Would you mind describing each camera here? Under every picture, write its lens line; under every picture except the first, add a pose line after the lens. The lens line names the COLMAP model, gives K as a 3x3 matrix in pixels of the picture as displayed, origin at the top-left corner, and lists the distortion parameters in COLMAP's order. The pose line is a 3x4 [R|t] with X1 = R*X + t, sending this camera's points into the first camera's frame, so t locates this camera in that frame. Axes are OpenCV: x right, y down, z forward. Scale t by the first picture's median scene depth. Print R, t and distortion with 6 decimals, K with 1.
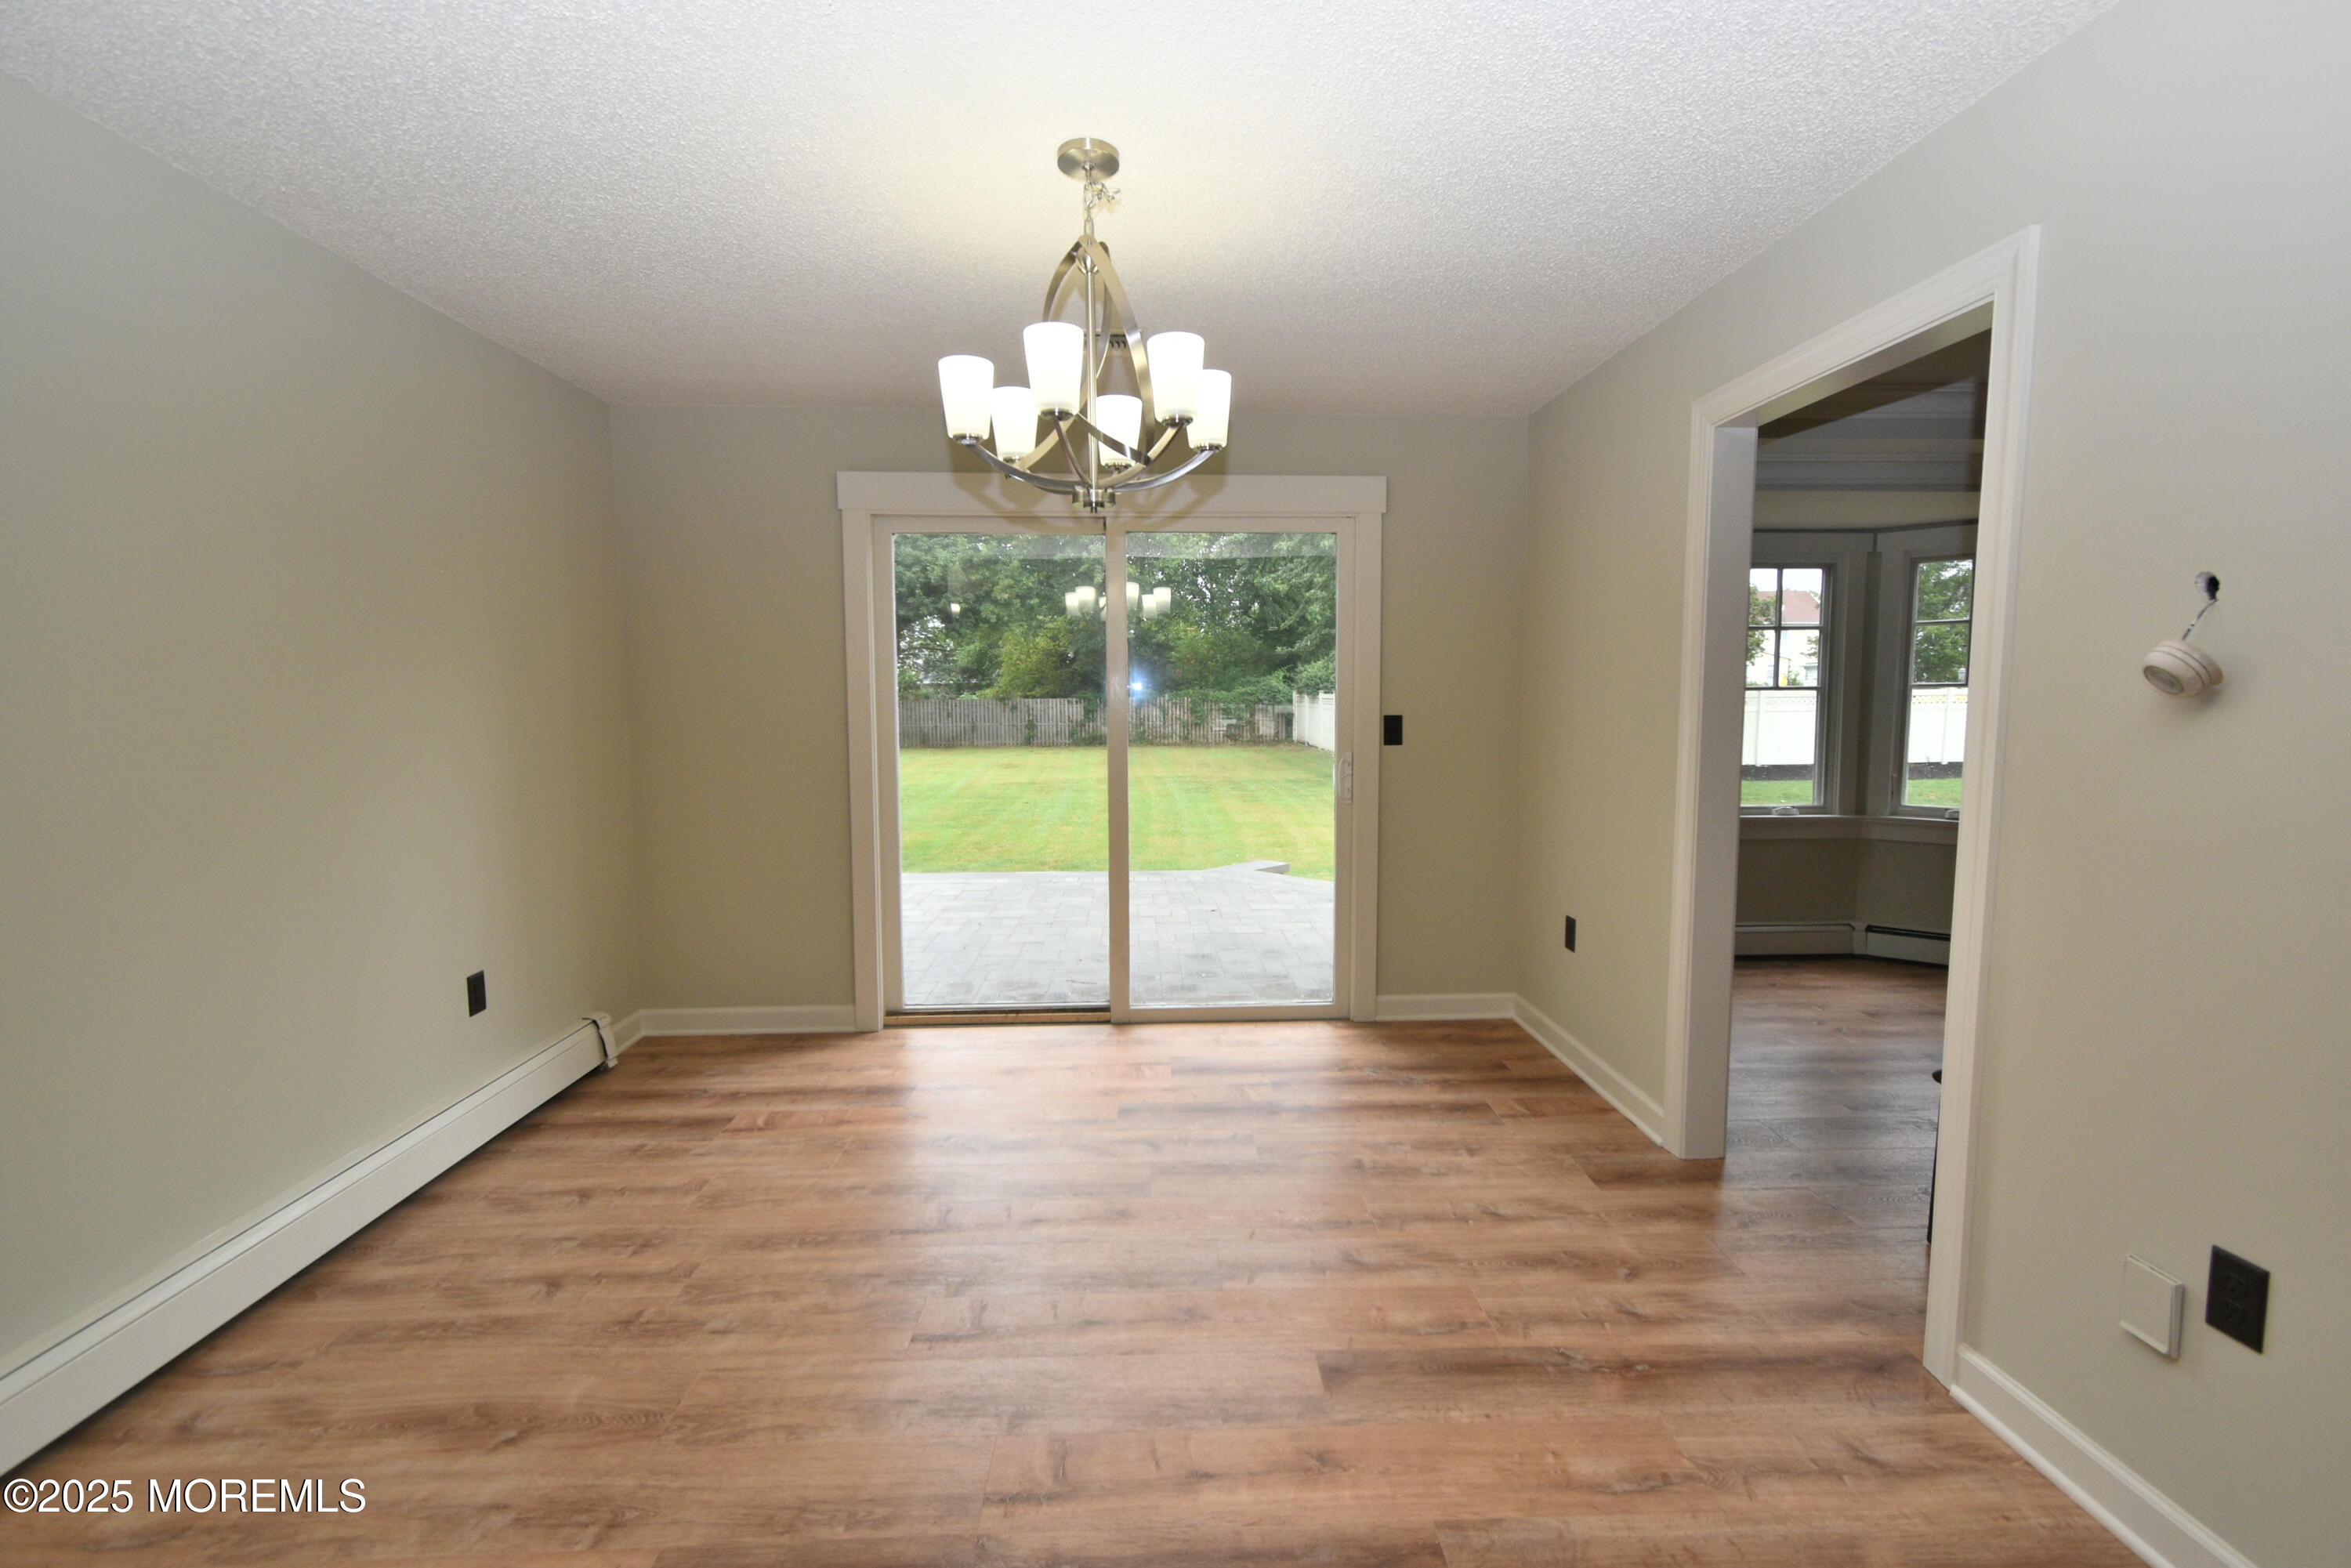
lens RADIAL K [[1032.9, 0, 1176.1], [0, 1032.9, 784.0], [0, 0, 1]] dist [0.001288, 0.000102]
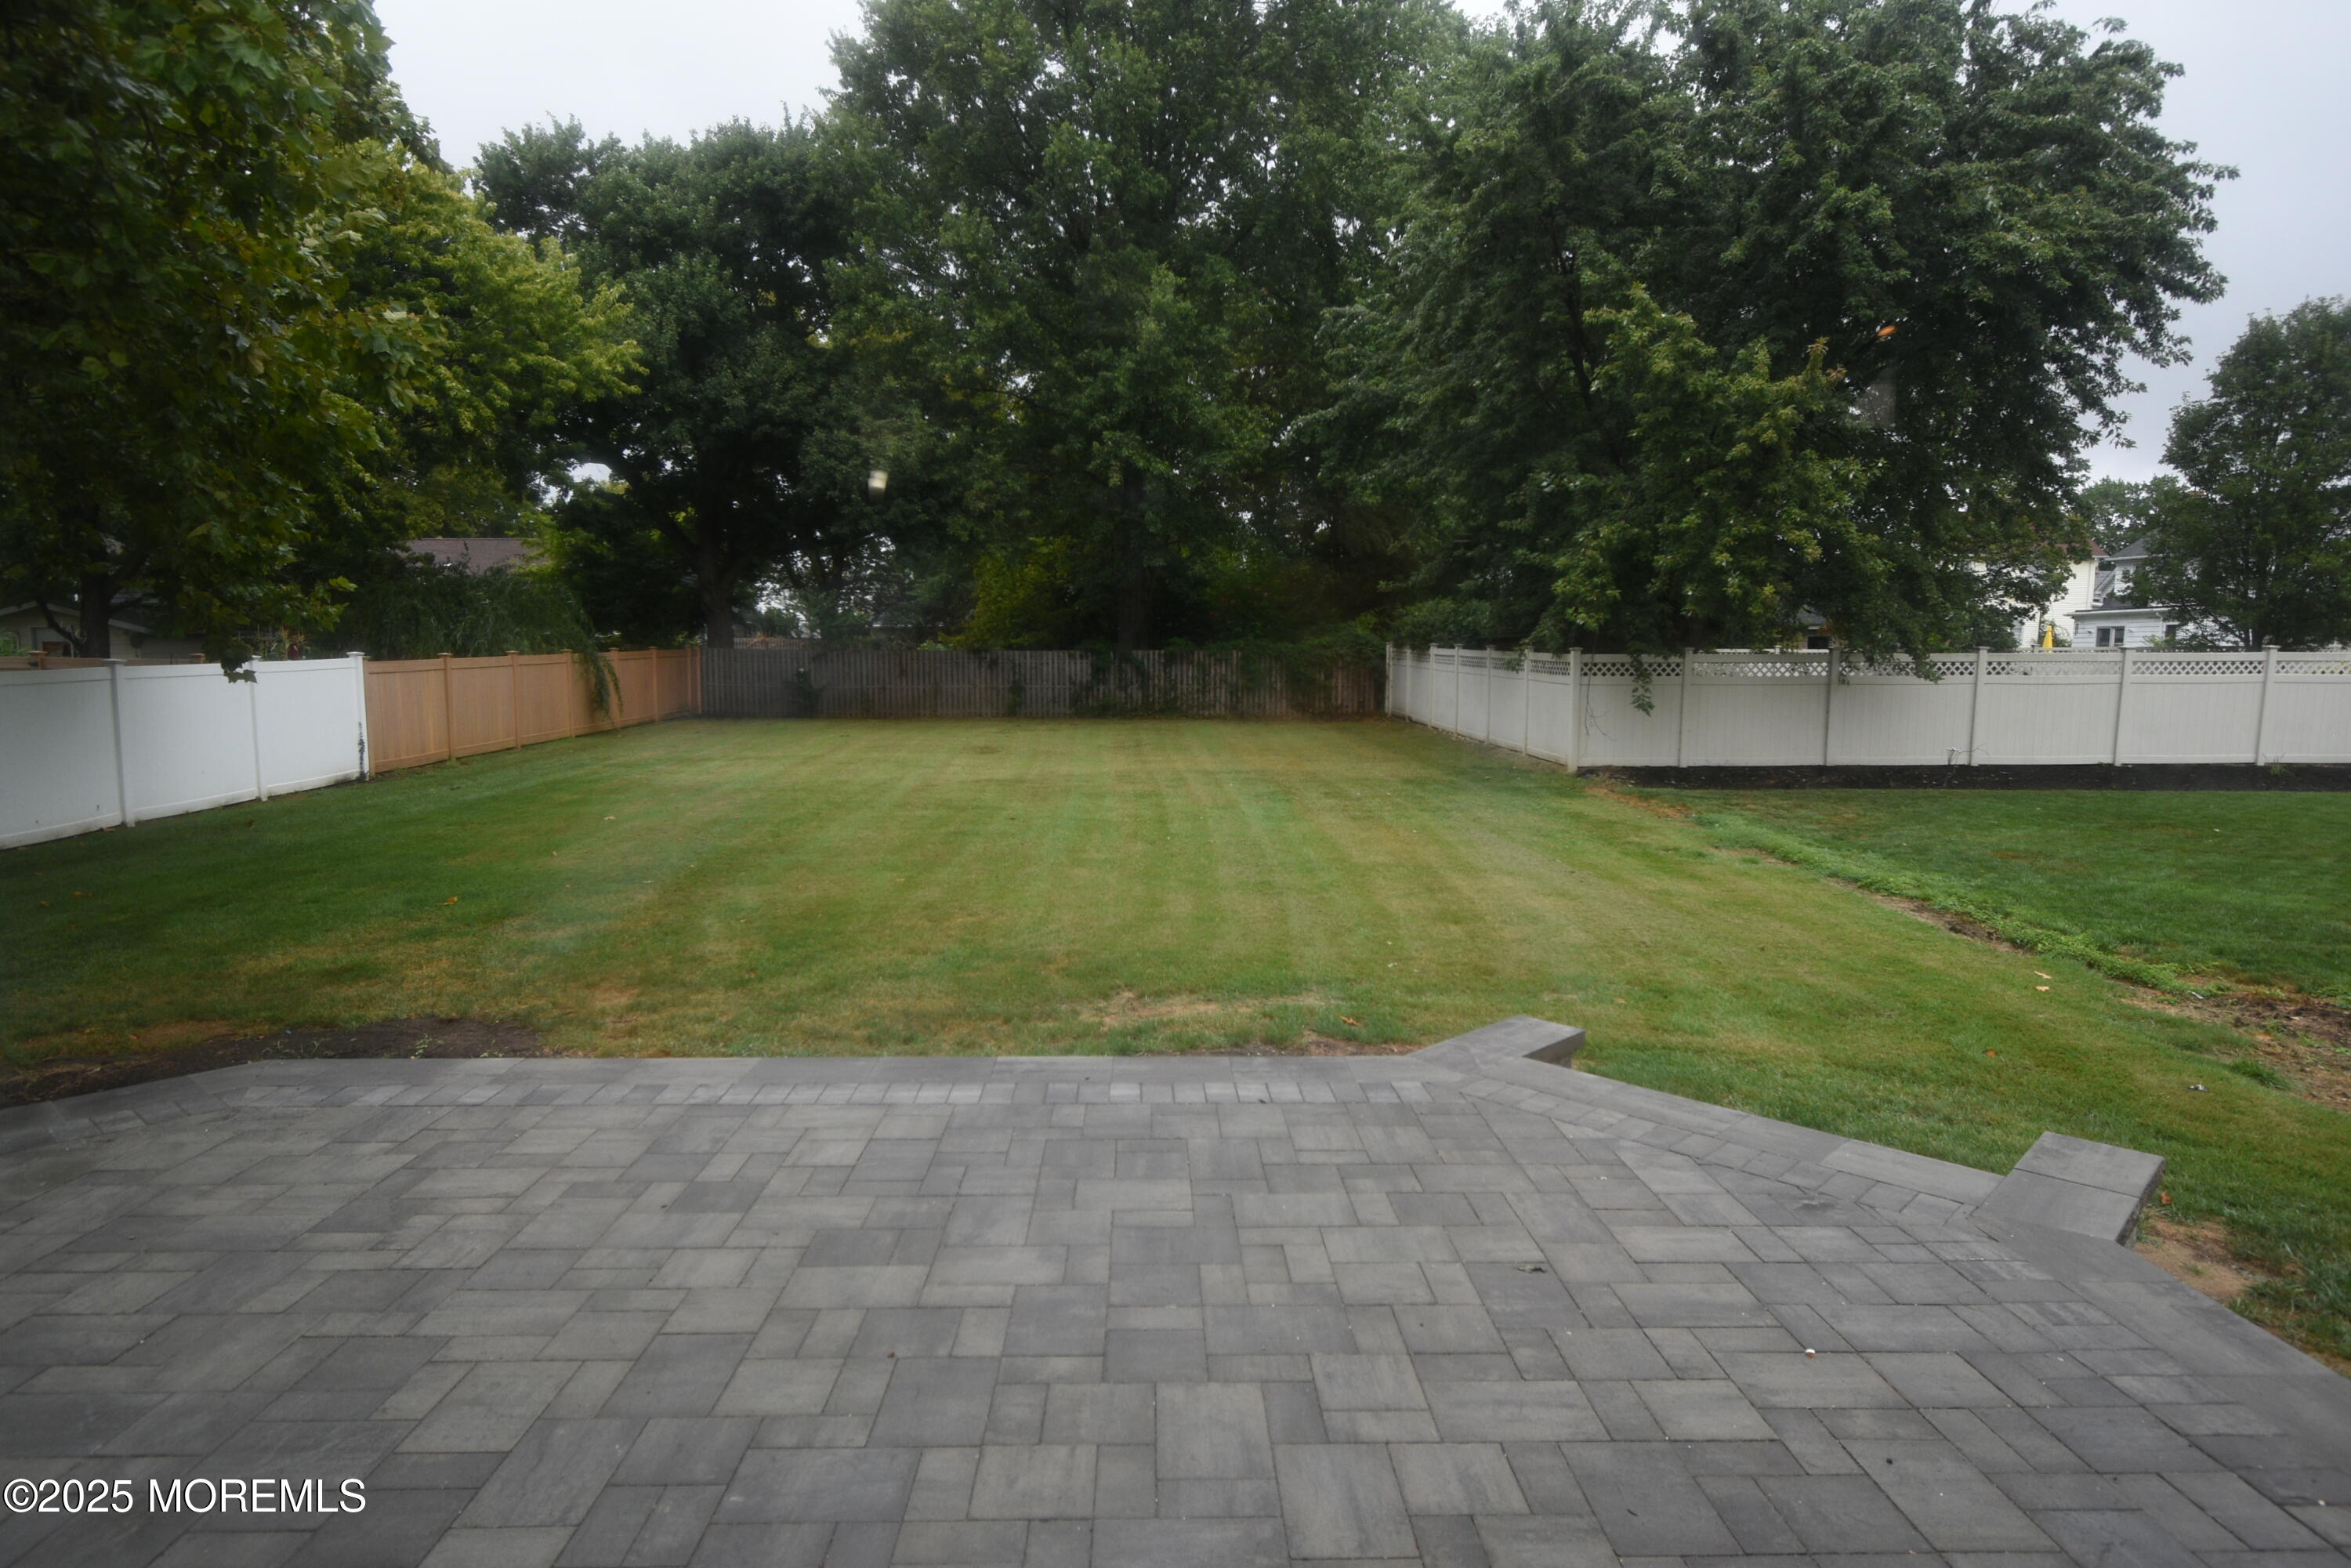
lens RADIAL K [[1269.0, 0, 1172.4], [0, 1269.0, 782.3], [0, 0, 1]] dist [-0.006983, -0.000559]
pose [[0.999844, 0.011061, -0.013793, -0.021150], [-0.010737, 0.999670, 0.023339, -0.013833], [0.014046, -0.023187, 0.999632, 0.130194]]
